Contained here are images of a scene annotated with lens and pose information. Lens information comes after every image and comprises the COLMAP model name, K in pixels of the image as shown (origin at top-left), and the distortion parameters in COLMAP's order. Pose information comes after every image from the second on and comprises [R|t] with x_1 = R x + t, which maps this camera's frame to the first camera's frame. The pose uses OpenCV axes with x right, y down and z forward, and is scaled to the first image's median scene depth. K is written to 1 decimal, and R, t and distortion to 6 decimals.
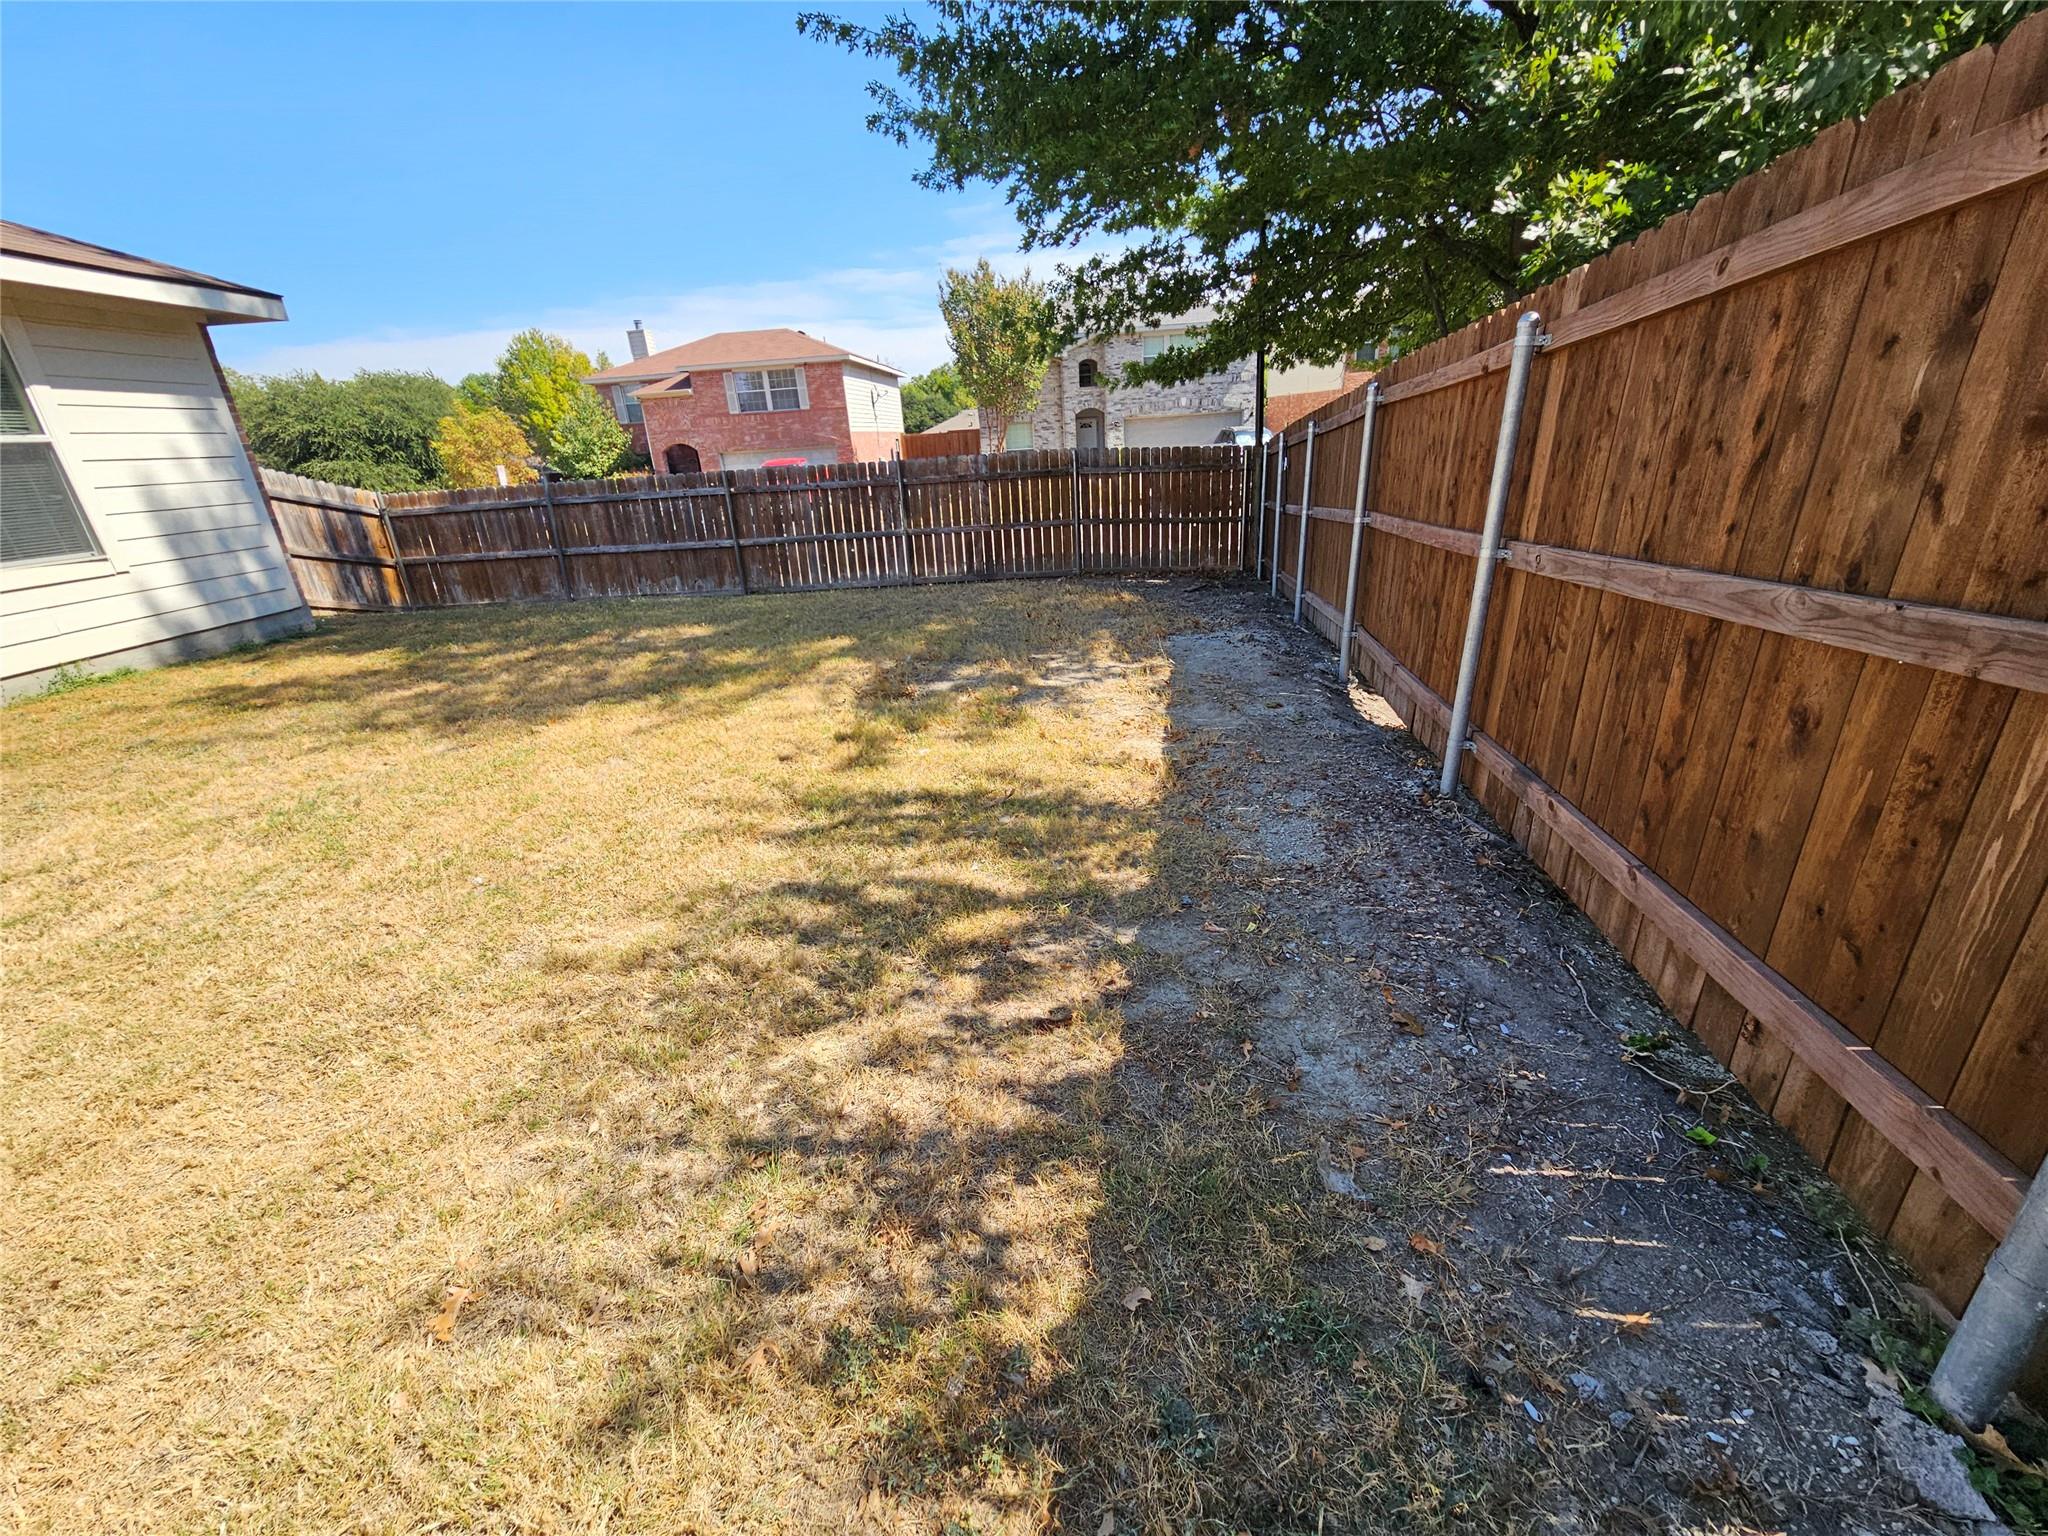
lens RADIAL K [[846.7, 0, 1029.6], [0, 846.7, 772.7], [0, 0, 1]] dist [0.000287, 0.000538]
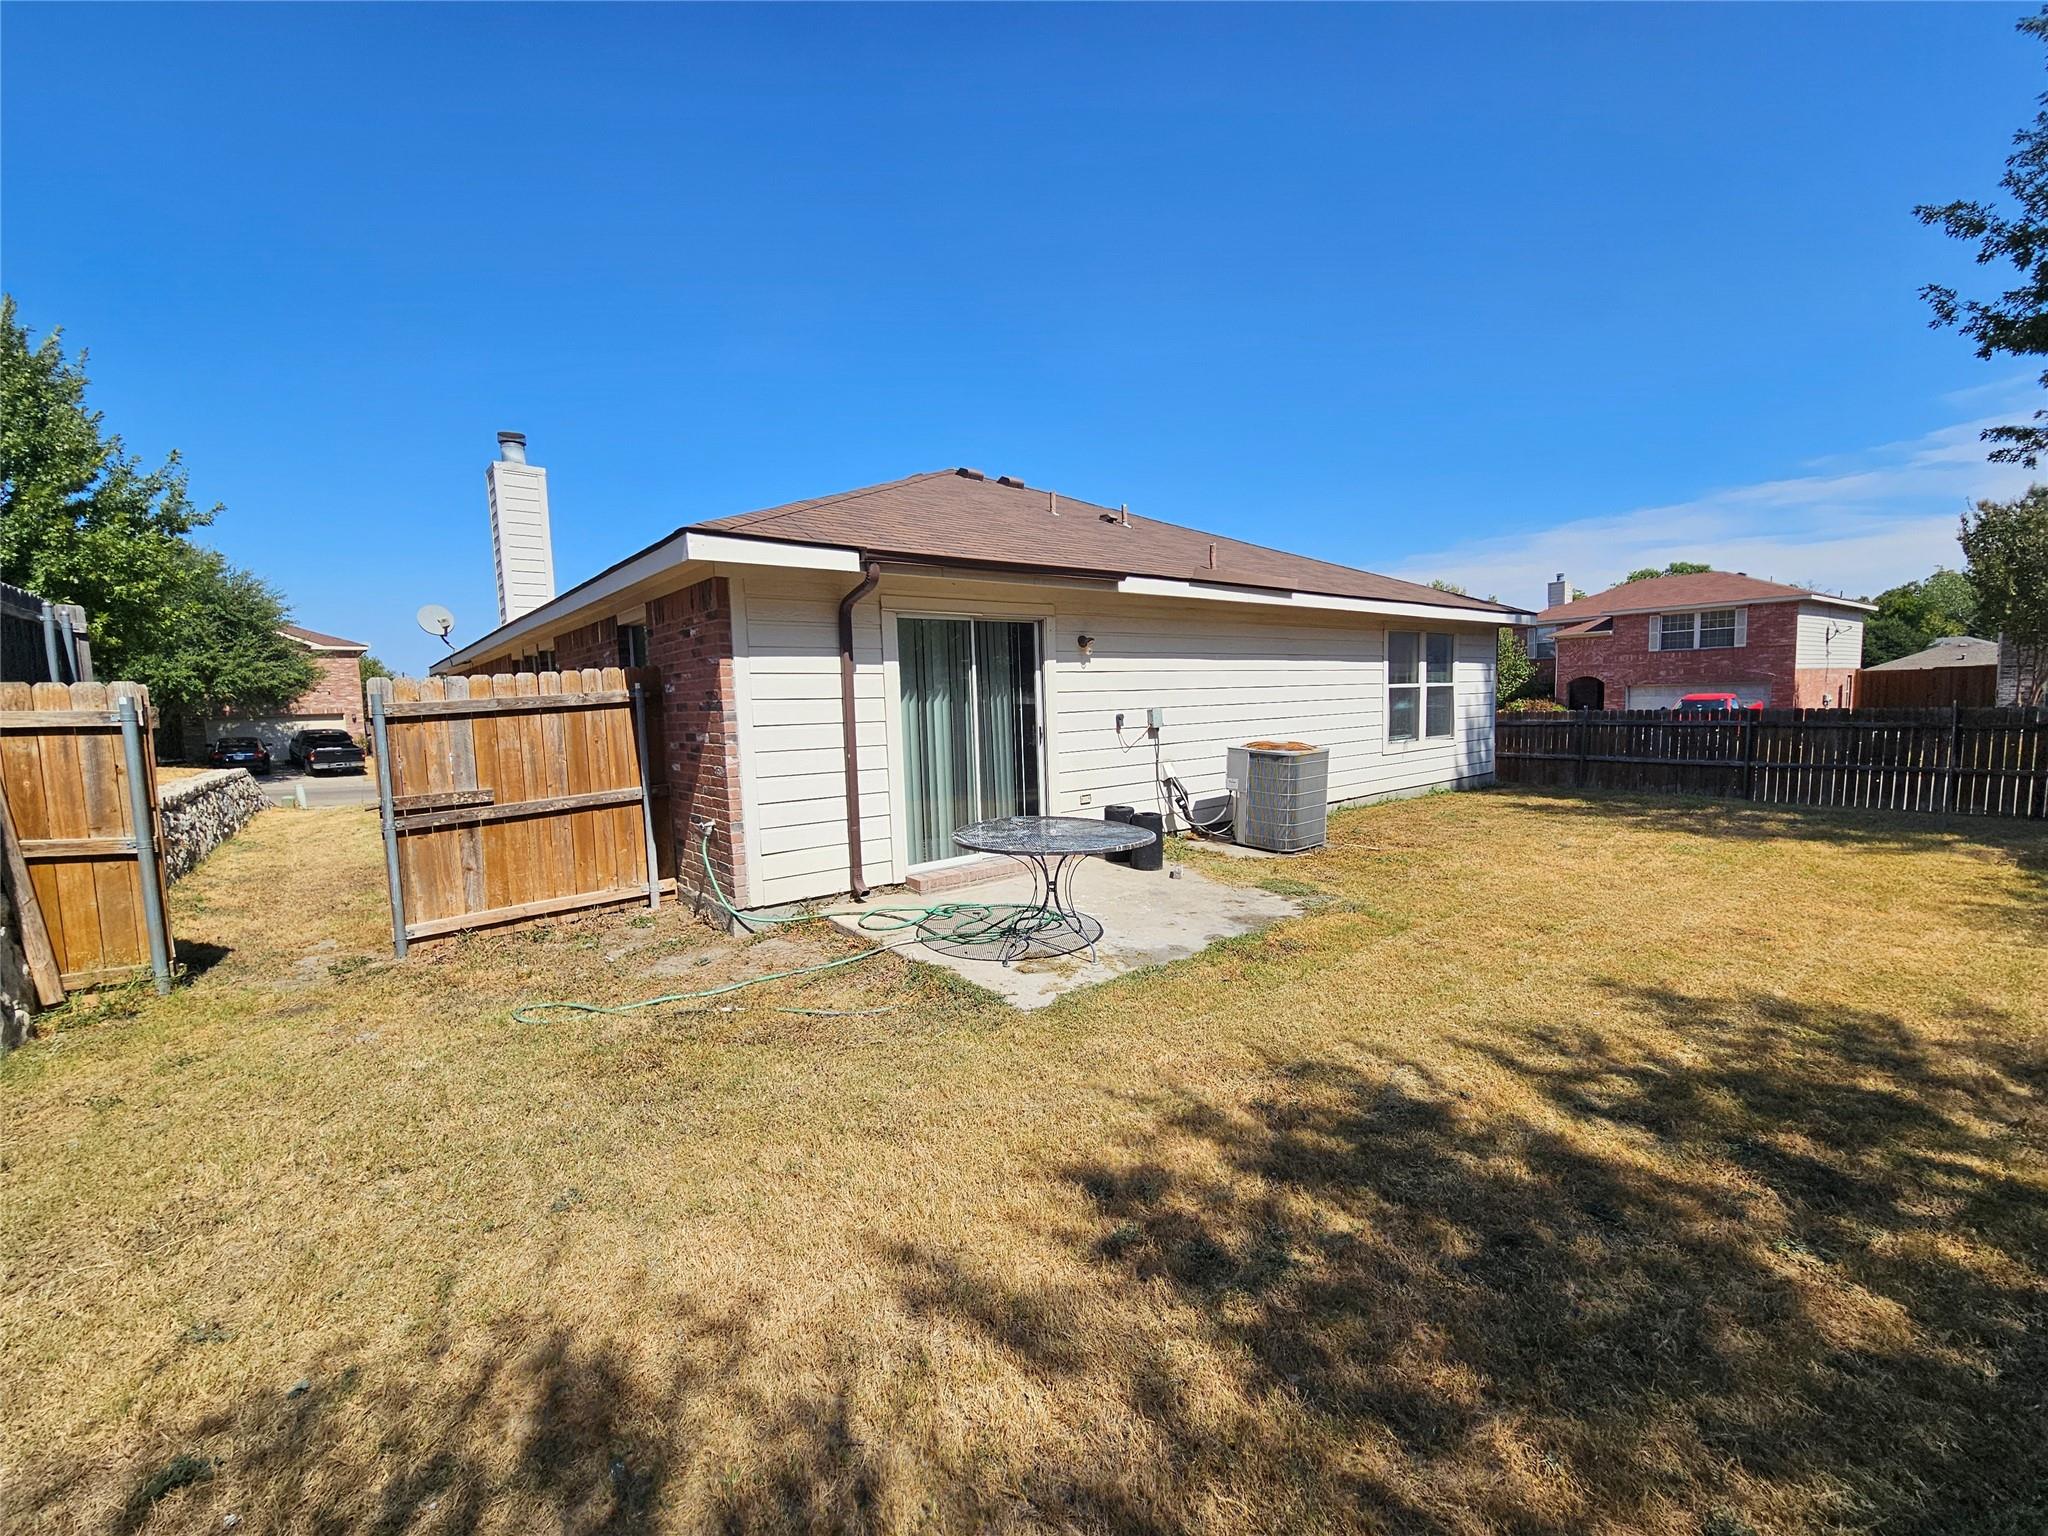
lens RADIAL K [[846.7, 0, 1029.6], [0, 846.7, 772.7], [0, 0, 1]] dist [0.000287, 0.000538]
pose [[0.640057, 0.109247, -0.760521, -0.027729], [-0.292902, 0.949786, -0.110072, 0.064312], [0.710307, 0.293210, 0.639915, -0.185495]]
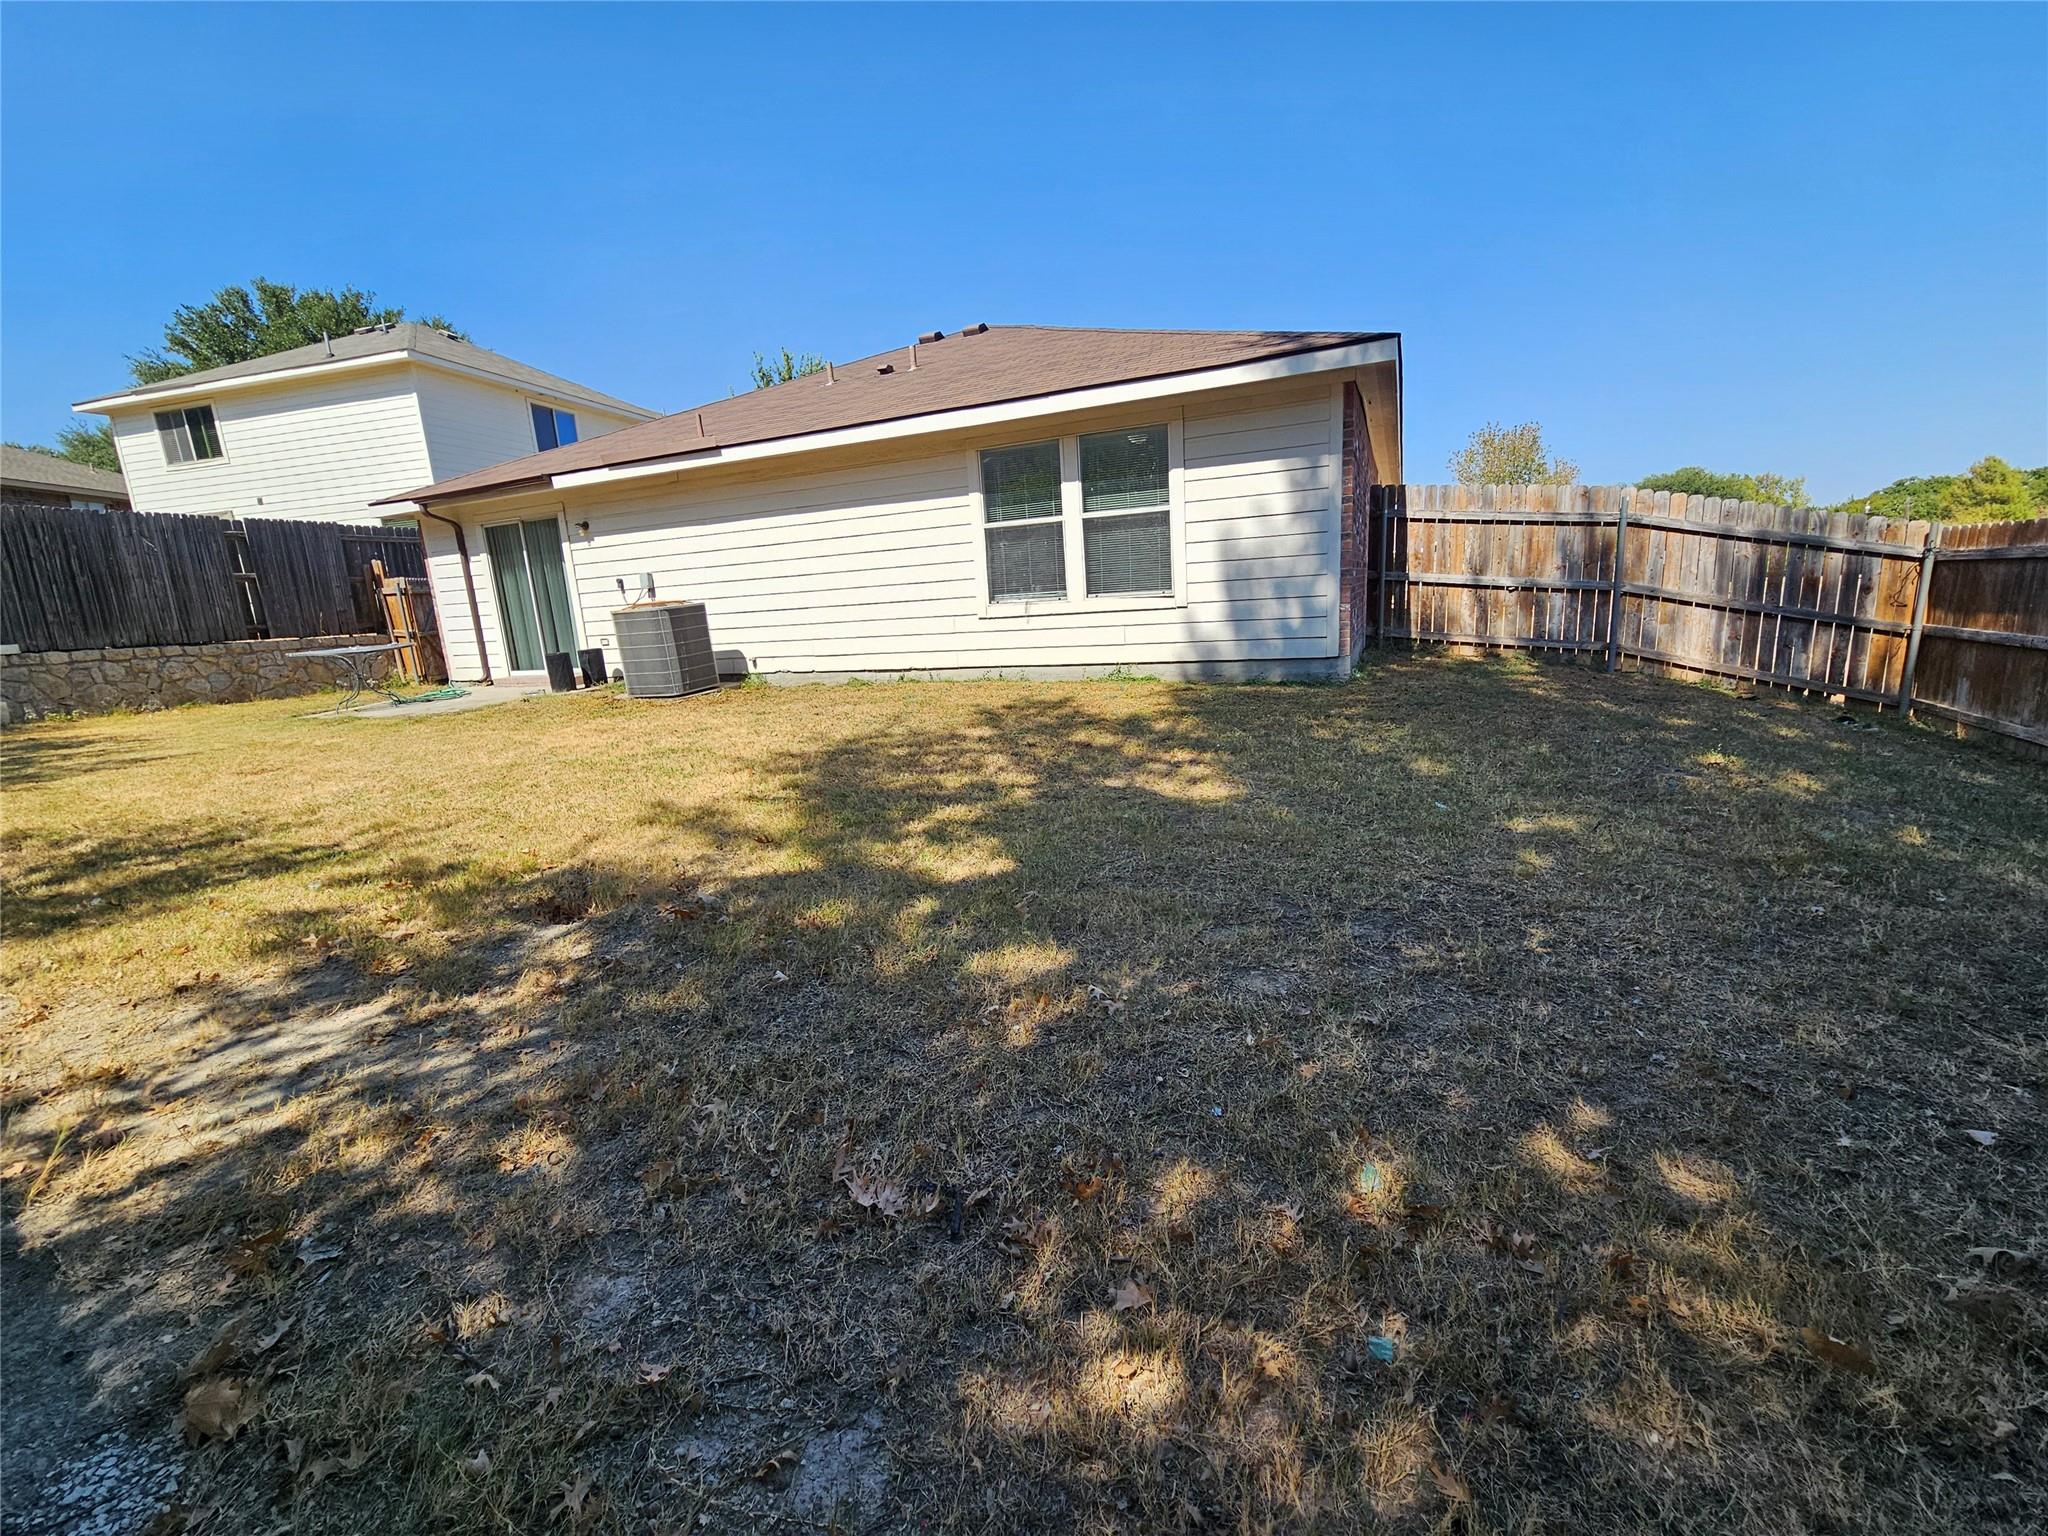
lens RADIAL K [[846.7, 0, 1029.6], [0, 846.7, 772.7], [0, 0, 1]] dist [0.000287, 0.000538]
pose [[-0.386936, 0.228796, -0.893271, 0.050250], [-0.276427, 0.895395, 0.349079, -0.083978], [0.879698, 0.381996, -0.283215, 0.266126]]
